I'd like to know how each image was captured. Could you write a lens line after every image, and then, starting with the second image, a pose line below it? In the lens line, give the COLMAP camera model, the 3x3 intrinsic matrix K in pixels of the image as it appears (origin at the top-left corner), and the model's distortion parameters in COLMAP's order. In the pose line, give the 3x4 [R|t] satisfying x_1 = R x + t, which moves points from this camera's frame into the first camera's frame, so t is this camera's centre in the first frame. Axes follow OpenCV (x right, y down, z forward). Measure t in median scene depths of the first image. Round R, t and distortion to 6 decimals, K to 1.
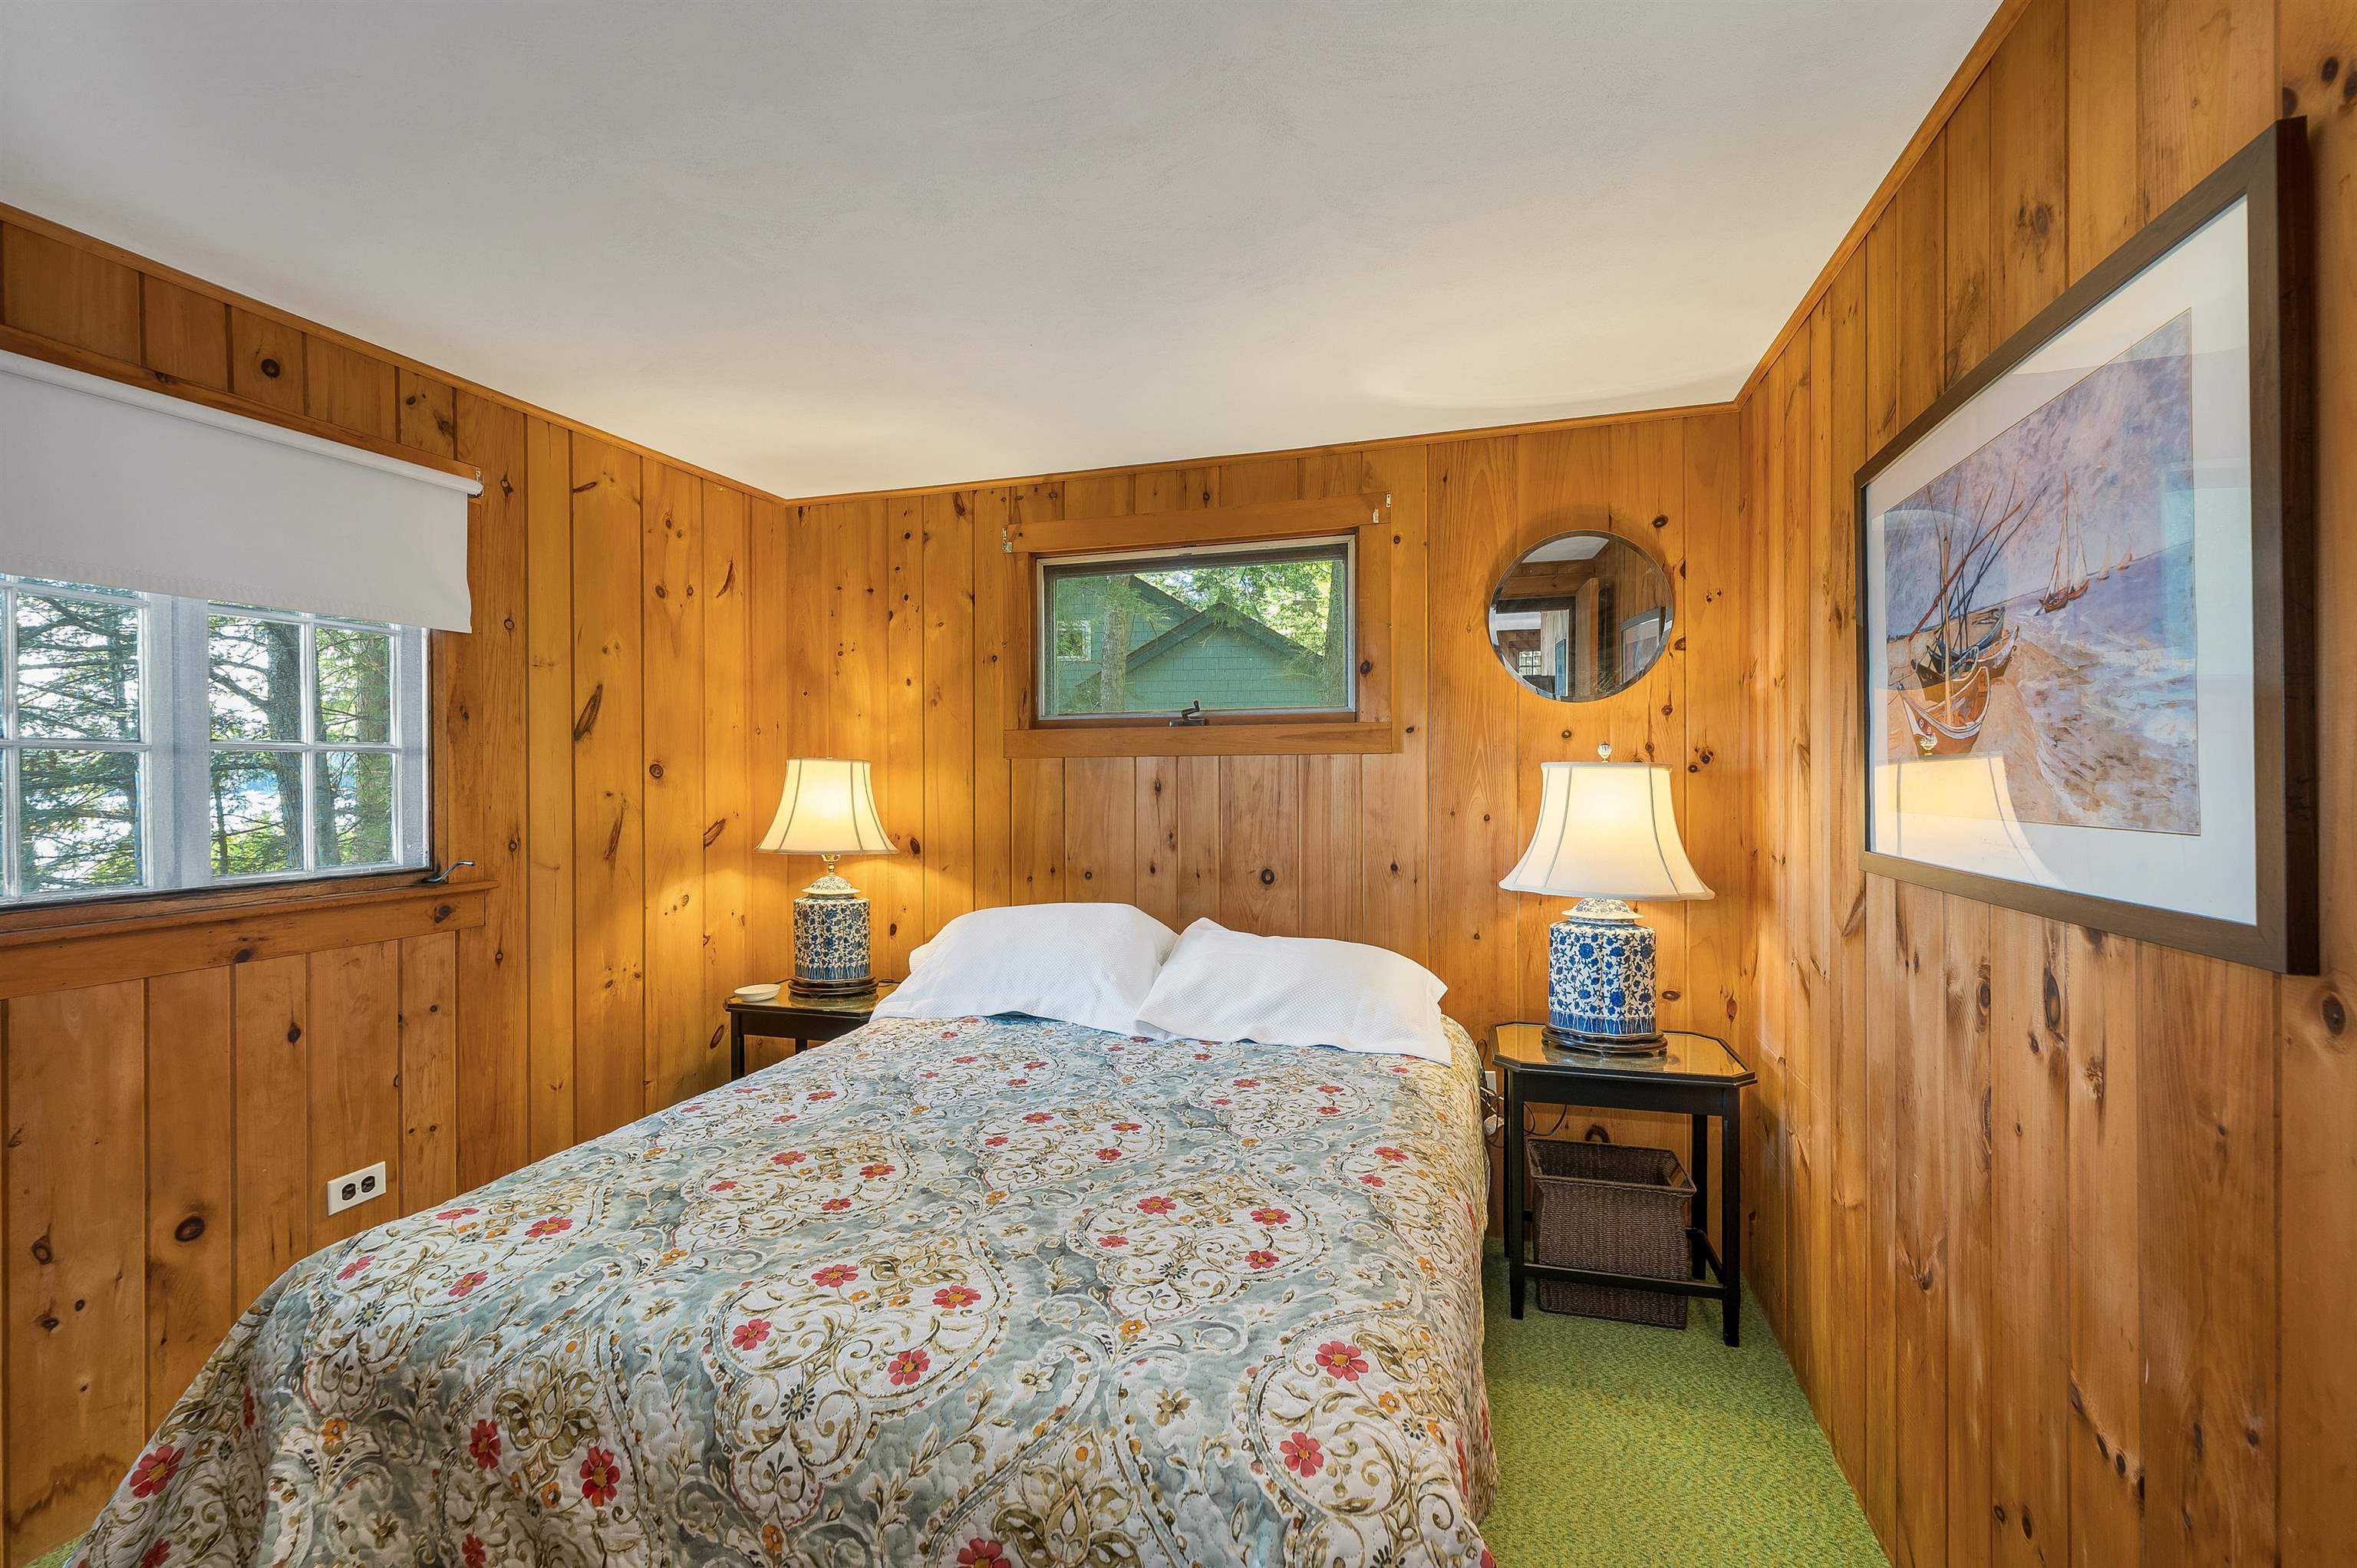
lens RADIAL K [[1006.6, 0, 1178.5], [0, 1006.6, 784.0], [0, 0, 1]] dist [-0.002825, -0.000350]
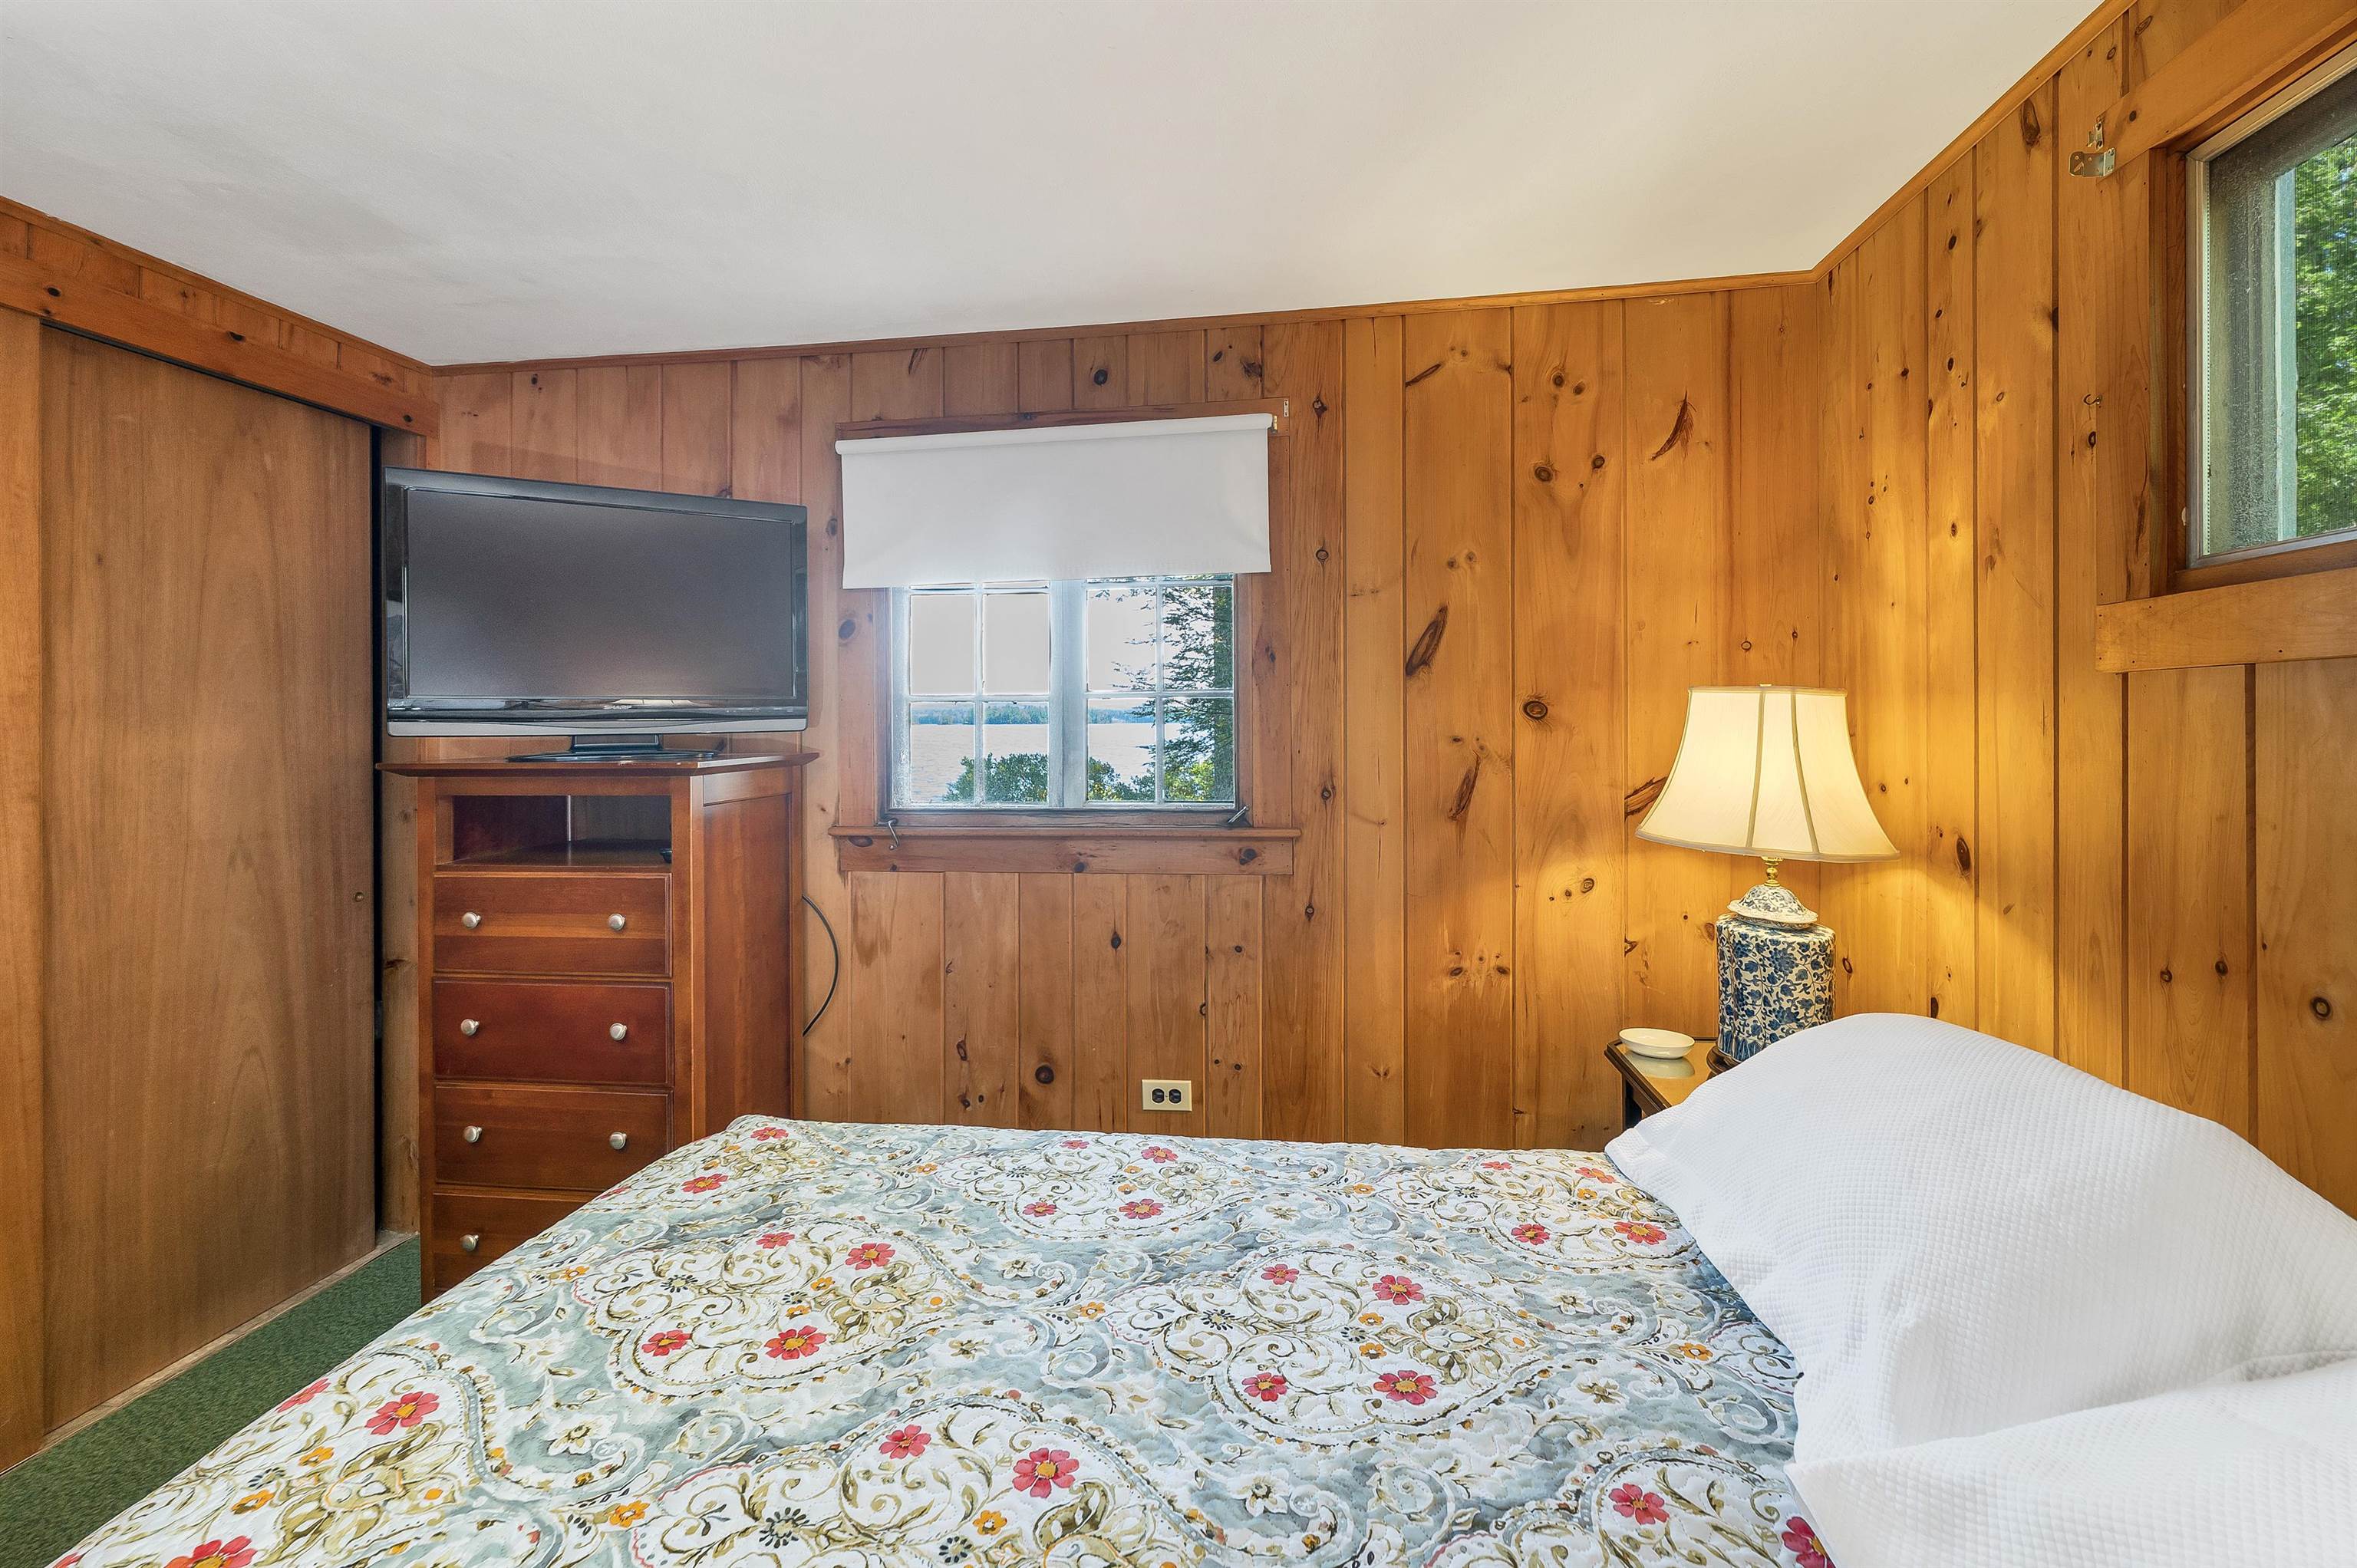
lens RADIAL K [[1016.1, 0, 1177.1], [0, 1016.1, 718.1], [0, 0, 1]] dist [-0.000531, -0.000083]
pose [[0.154582, 0.001700, -0.987979, 0.243777], [0.000745, 0.999998, 0.001837, -0.010181], [0.987980, -0.001020, 0.154580, 0.734478]]
